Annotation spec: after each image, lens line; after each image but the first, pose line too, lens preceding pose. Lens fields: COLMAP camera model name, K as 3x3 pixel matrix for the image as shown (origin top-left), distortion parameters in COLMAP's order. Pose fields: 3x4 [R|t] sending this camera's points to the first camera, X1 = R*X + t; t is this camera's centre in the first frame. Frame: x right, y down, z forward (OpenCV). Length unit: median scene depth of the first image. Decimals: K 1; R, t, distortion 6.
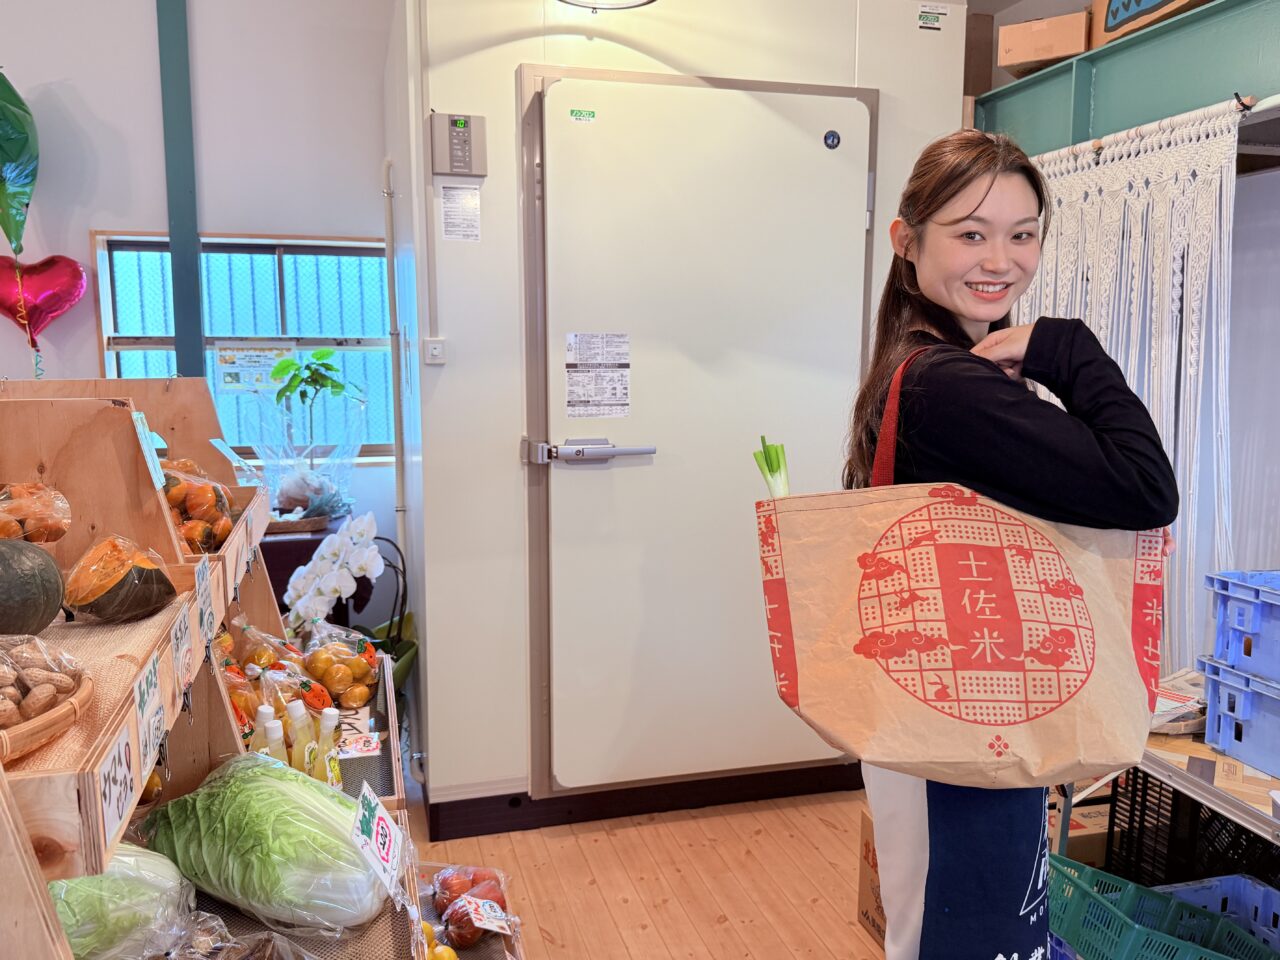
lens RADIAL K [[1047.4, 0, 640.0], [0, 1047.4, 480.0], [0, 0, 1]] dist [0.028515, -0.000320]
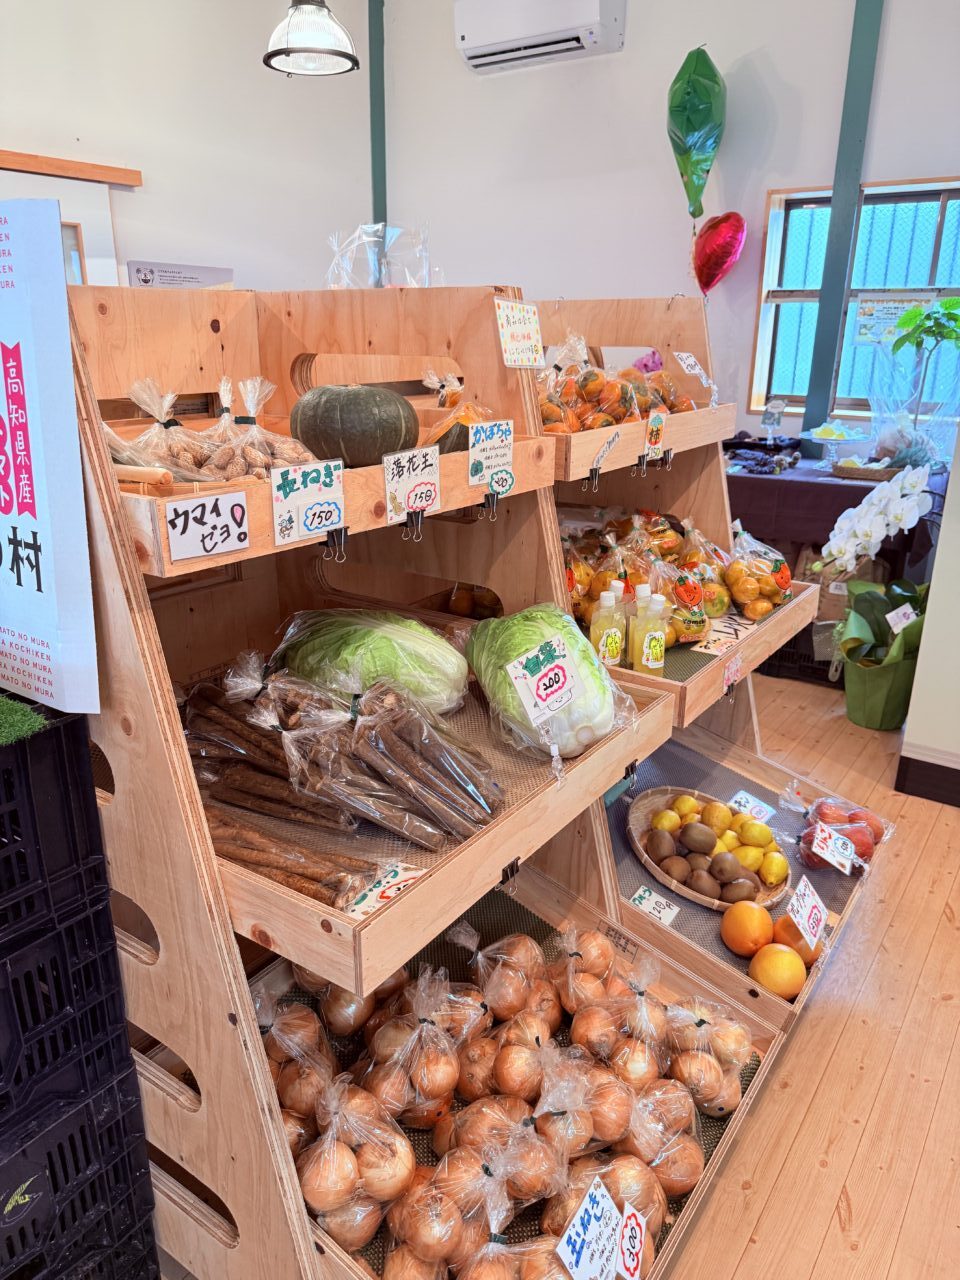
lens RADIAL K [[913.4, 0, 480.0], [0, 913.4, 640.0], [0, 0, 1]] dist [0.001960, 0.000911]
pose [[0.624141, 0.259789, -0.736857, 0.132651], [-0.109611, 0.962889, 0.246636, 0.019983], [0.773585, -0.073168, 0.629455, 0.103332]]
